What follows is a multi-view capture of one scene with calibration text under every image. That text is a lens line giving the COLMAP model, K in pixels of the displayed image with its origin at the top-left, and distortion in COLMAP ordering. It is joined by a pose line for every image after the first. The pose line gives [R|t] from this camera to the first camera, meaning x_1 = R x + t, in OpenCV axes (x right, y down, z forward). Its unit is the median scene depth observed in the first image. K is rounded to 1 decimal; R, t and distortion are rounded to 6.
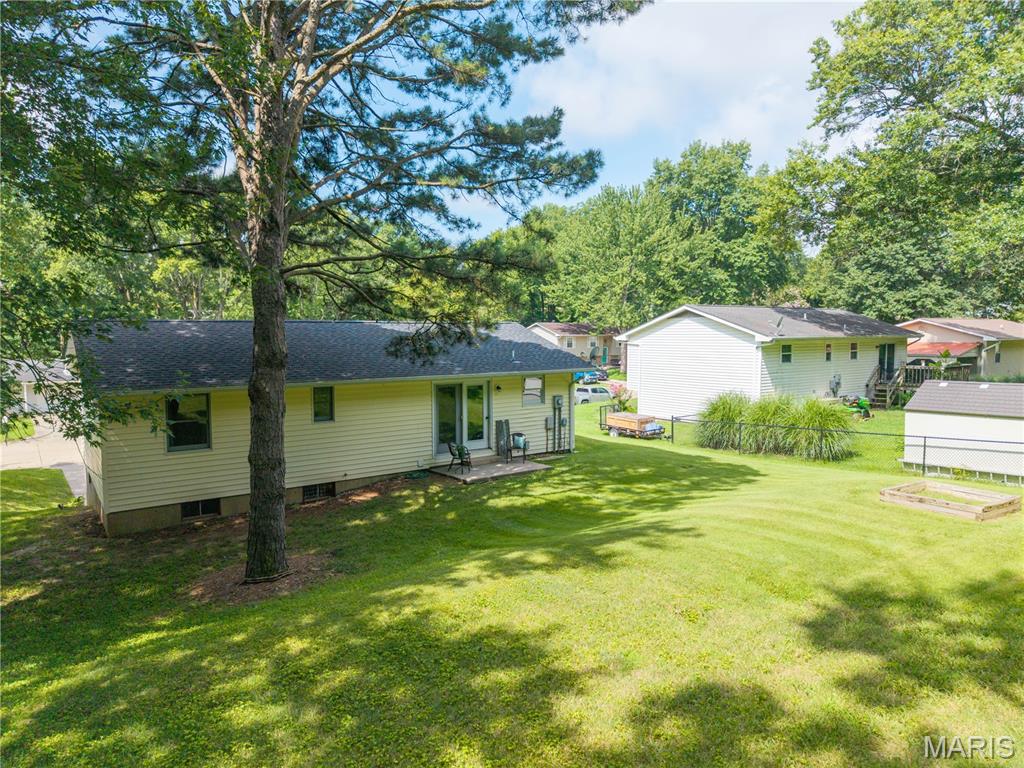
lens RADIAL K [[693.1, 0, 512.0], [0, 693.1, 384.0], [0, 0, 1]] dist [-0.000855, -0.000789]
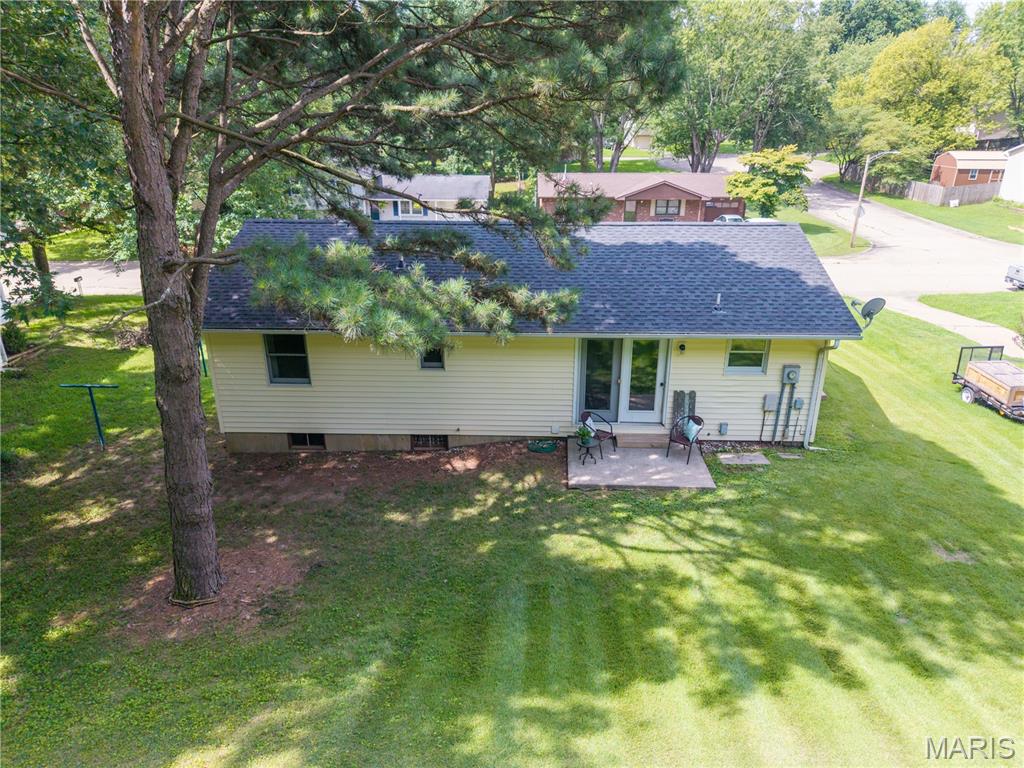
lens RADIAL K [[693.1, 0, 512.0], [0, 693.1, 384.0], [0, 0, 1]] dist [-0.000855, -0.000789]
pose [[0.784230, 0.233529, -0.574845, 0.257704], [-0.045827, 0.945738, 0.321683, -0.178104], [0.618775, -0.225930, 0.752378, 0.364112]]
